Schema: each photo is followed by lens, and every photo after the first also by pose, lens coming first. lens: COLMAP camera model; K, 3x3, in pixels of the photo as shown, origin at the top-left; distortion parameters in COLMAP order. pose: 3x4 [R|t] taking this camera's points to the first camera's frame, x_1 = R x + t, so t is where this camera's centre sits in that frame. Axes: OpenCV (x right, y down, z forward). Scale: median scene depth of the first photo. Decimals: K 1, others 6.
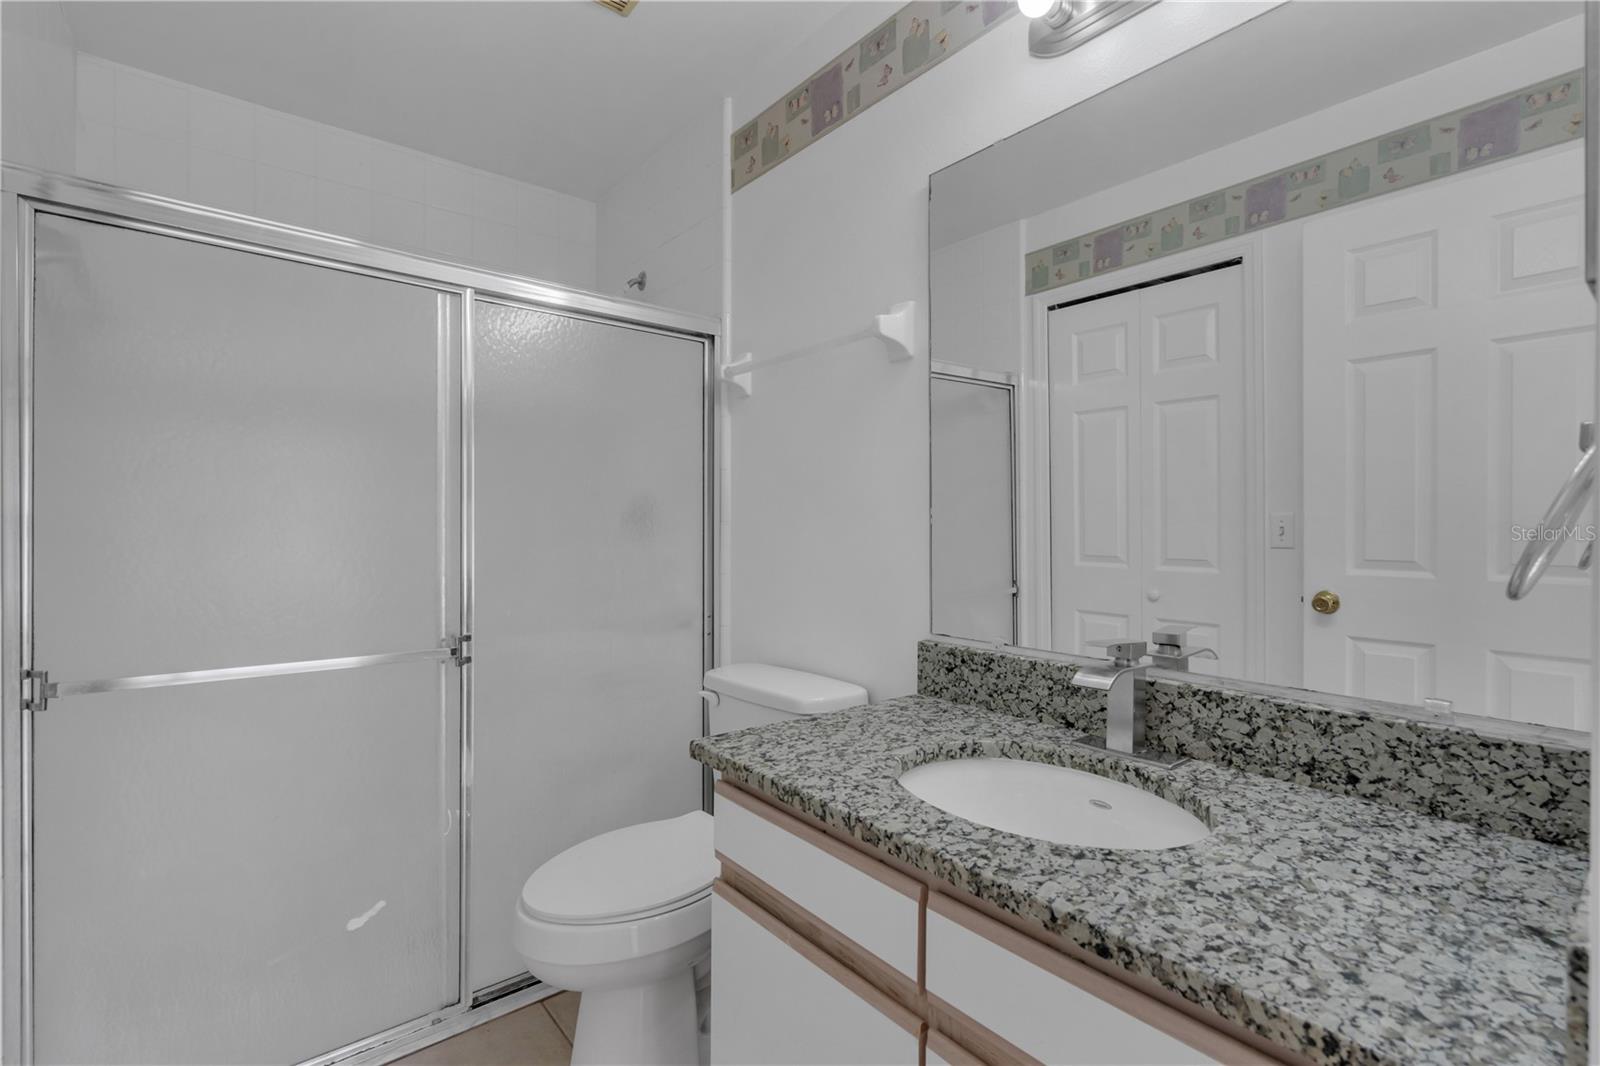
lens RADIAL K [[731.6, 0, 802.6], [0, 731.6, 532.5], [0, 0, 1]] dist [-0.000925, 0.000177]
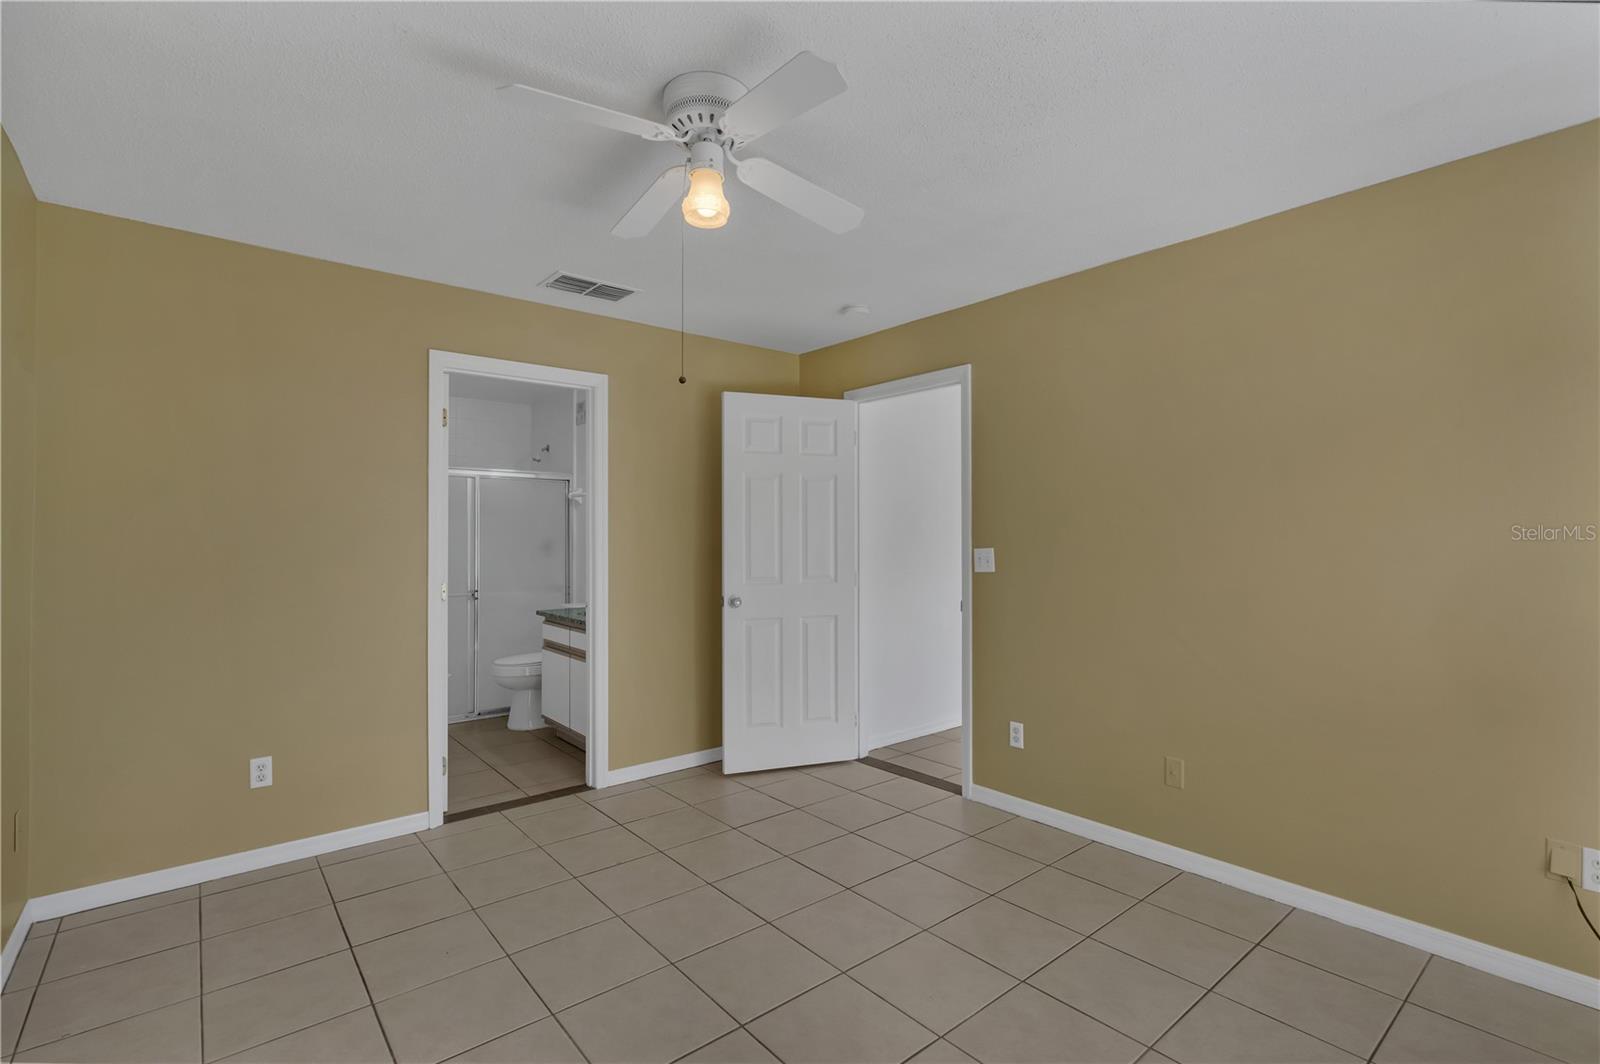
lens RADIAL K [[731.6, 0, 797.1], [0, 731.6, 534.7], [0, 0, 1]] dist [-0.000925, 0.000177]
pose [[0.999930, 0.000490, 0.011792, 0.669893], [-0.000399, 0.999970, -0.007737, -0.053126], [-0.011796, 0.007731, 0.999901, -1.647275]]
